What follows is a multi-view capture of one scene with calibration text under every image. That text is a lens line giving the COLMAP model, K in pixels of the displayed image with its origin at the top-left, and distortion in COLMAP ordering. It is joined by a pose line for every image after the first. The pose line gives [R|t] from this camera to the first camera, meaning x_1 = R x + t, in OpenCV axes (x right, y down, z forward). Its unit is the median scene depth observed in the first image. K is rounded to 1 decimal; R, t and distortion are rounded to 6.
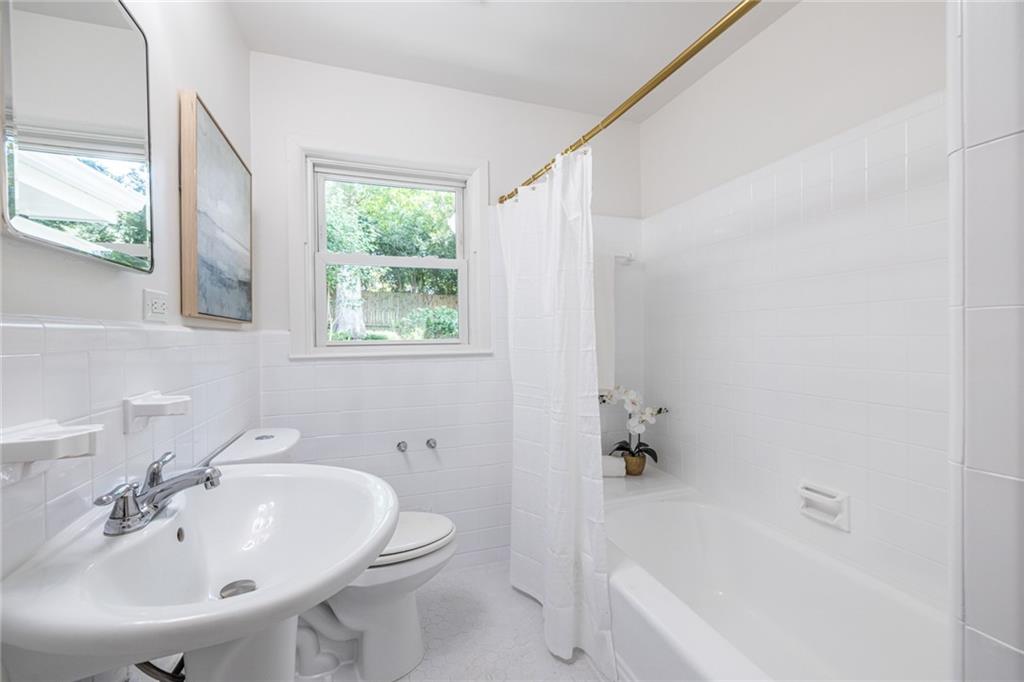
lens RADIAL K [[434.6, 0, 510.3], [0, 434.6, 341.6], [0, 0, 1]] dist [0.001320, 0.000430]
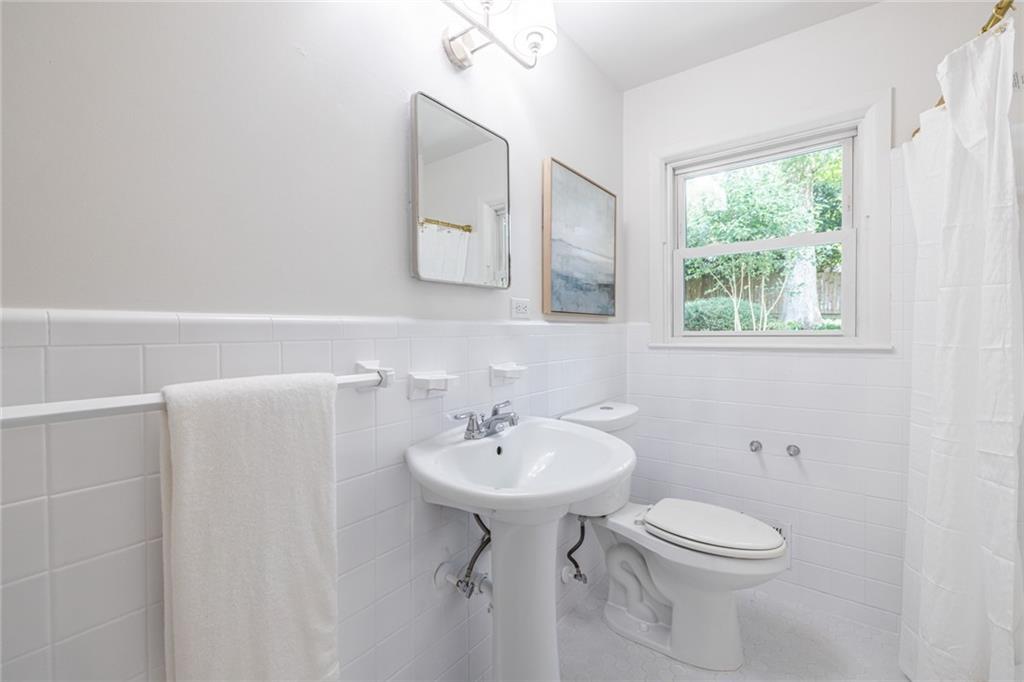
lens RADIAL K [[434.6, 0, 507.6], [0, 434.6, 336.8], [0, 0, 1]] dist [0.001320, 0.000430]
pose [[0.552598, 0.015521, -0.833304, 0.289655], [-0.005761, 0.999874, 0.014804, -0.001745], [0.833428, -0.003380, 0.552617, 0.064214]]
